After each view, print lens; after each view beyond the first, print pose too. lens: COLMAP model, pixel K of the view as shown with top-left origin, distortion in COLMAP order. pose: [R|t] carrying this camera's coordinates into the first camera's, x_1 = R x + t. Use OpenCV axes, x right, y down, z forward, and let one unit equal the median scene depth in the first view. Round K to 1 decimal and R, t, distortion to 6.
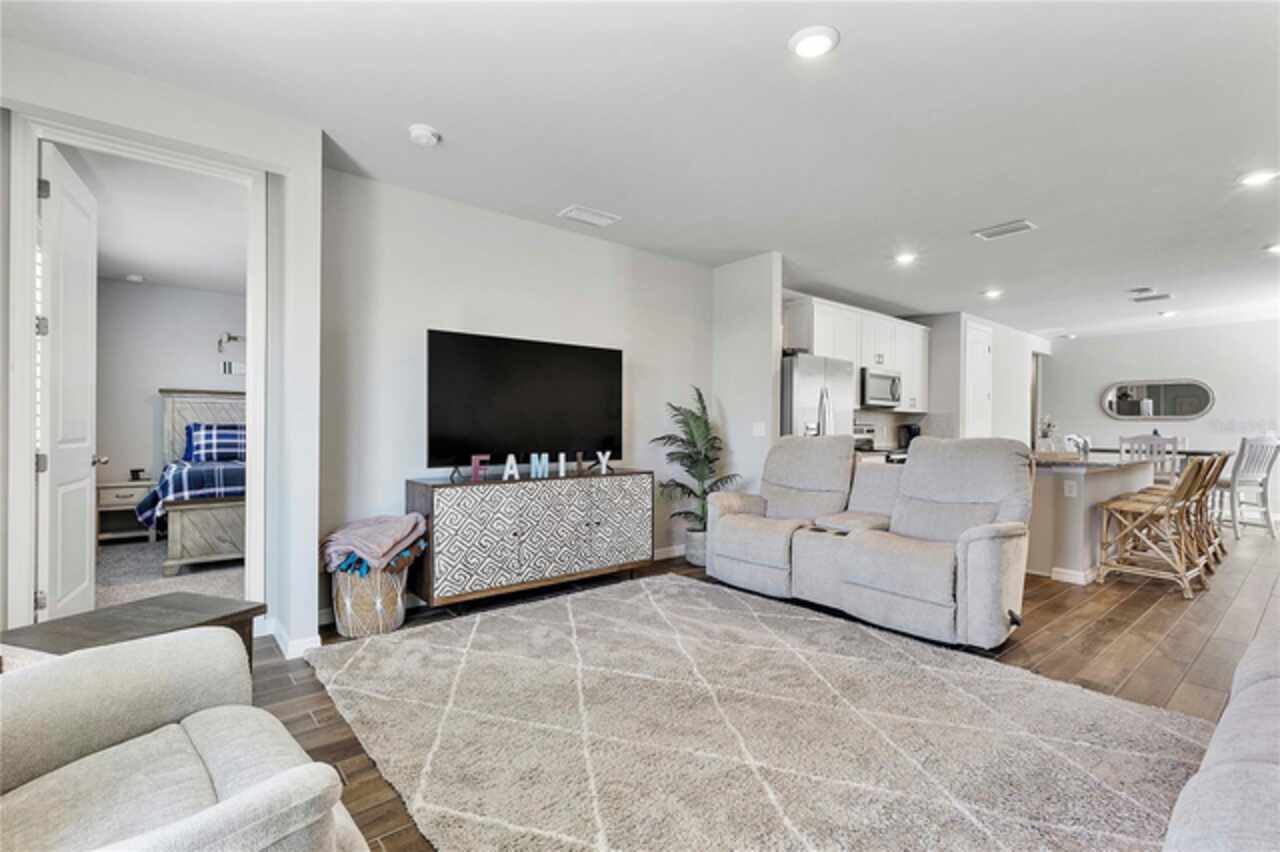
lens RADIAL K [[581.2, 0, 637.6], [0, 581.2, 431.7], [0, 0, 1]] dist [0.003163, -0.001372]
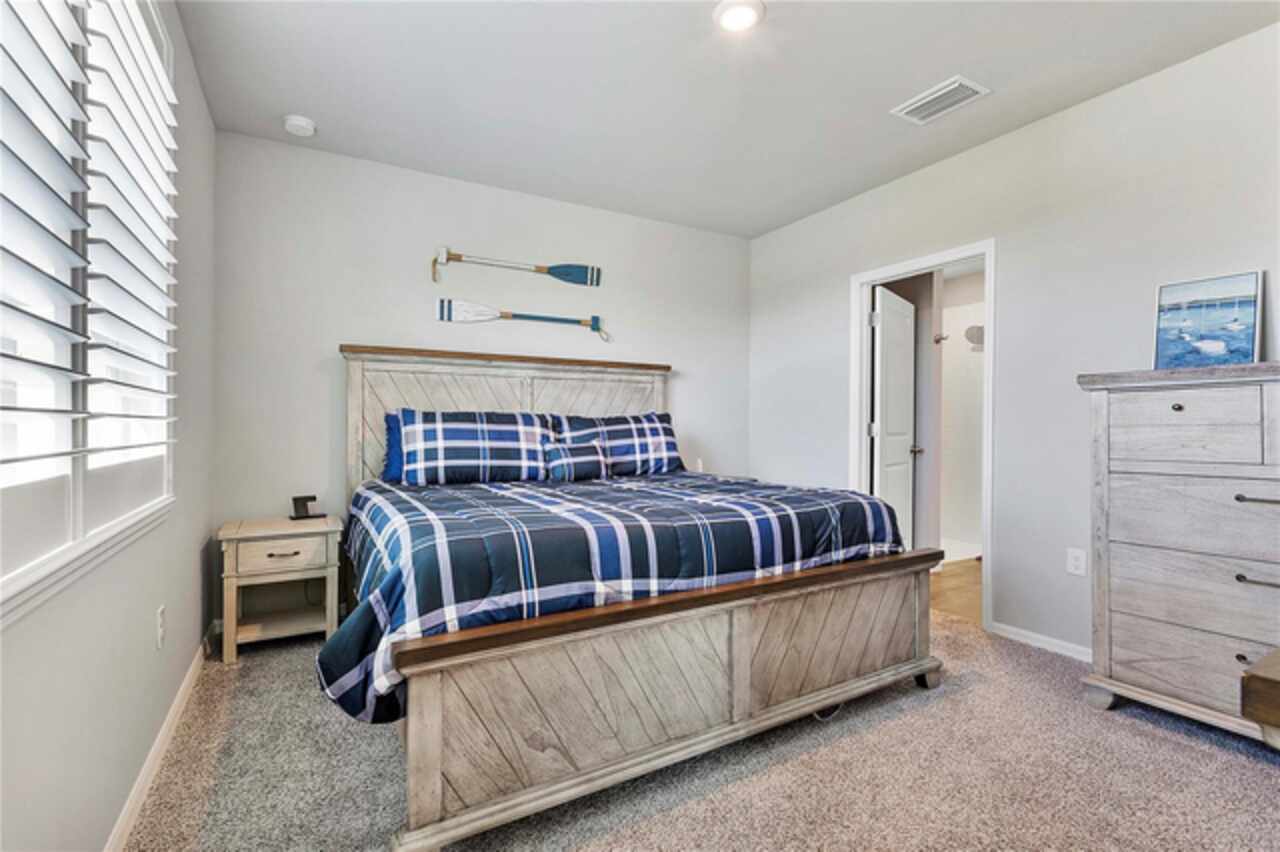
lens RADIAL K [[581.2, 0, 643.0], [0, 581.2, 423.1], [0, 0, 1]] dist [0.003163, -0.001372]
pose [[0.986822, -0.000026, -0.161811, -0.475467], [0.000114, 1.000000, 0.000533, -0.002421], [0.161811, -0.000544, 0.986822, 0.534360]]
